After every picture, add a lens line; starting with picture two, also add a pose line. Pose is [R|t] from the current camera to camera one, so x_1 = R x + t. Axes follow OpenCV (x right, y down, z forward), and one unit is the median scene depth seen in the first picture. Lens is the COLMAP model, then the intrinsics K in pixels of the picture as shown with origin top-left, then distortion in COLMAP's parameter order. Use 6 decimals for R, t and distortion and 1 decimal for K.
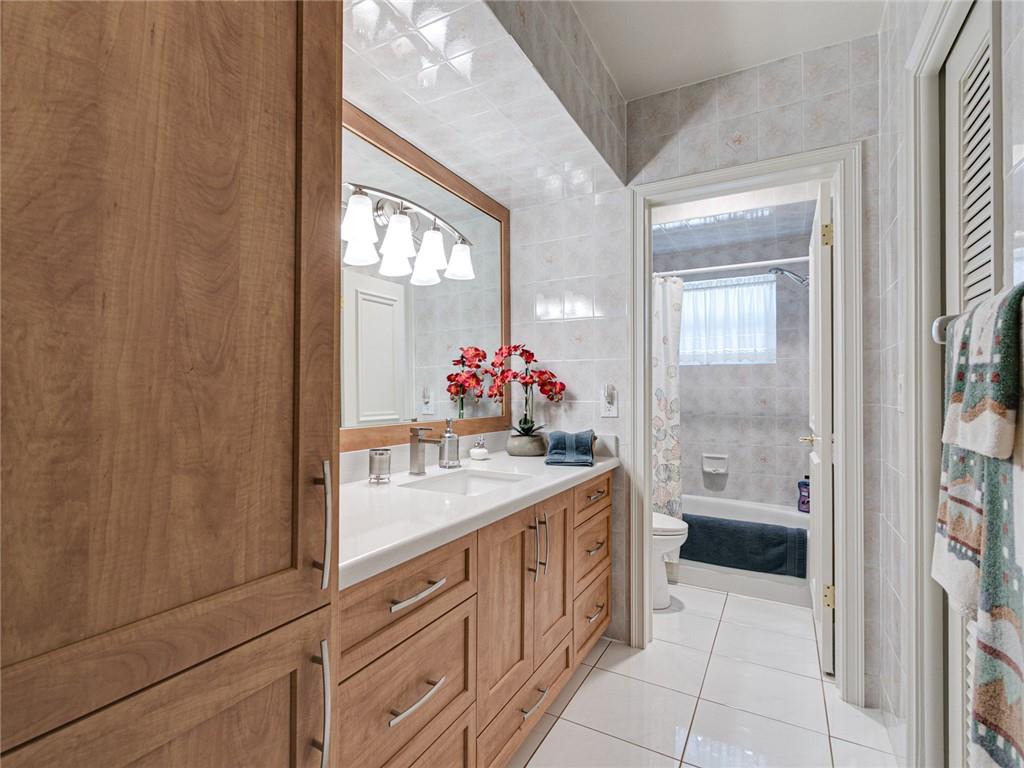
lens RADIAL K [[503.6, 0, 478.8], [0, 503.6, 380.5], [0, 0, 1]] dist [0.006854, -0.000064]
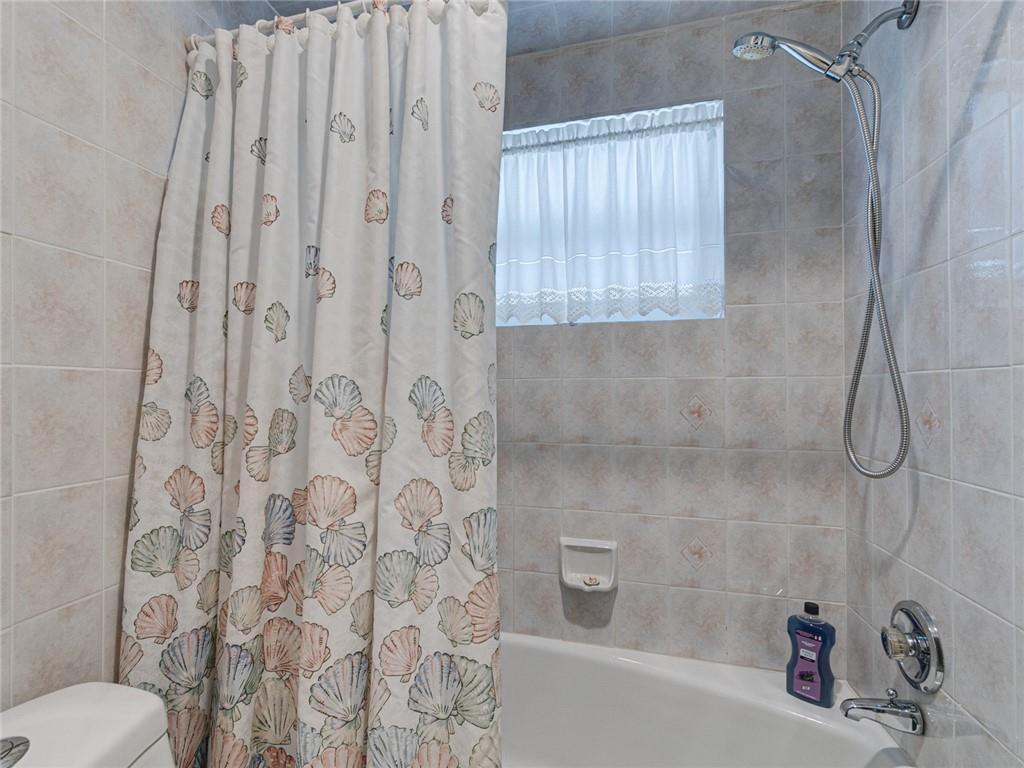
lens RADIAL K [[461.0, 0, 507.2], [0, 461.0, 382.4], [0, 0, 1]] dist [0.001004, 0.000013]
pose [[0.946568, -0.003416, 0.322486, 0.297001], [0.002944, 0.999994, 0.001952, 0.016905], [-0.322490, -0.000898, 0.946572, 0.694510]]
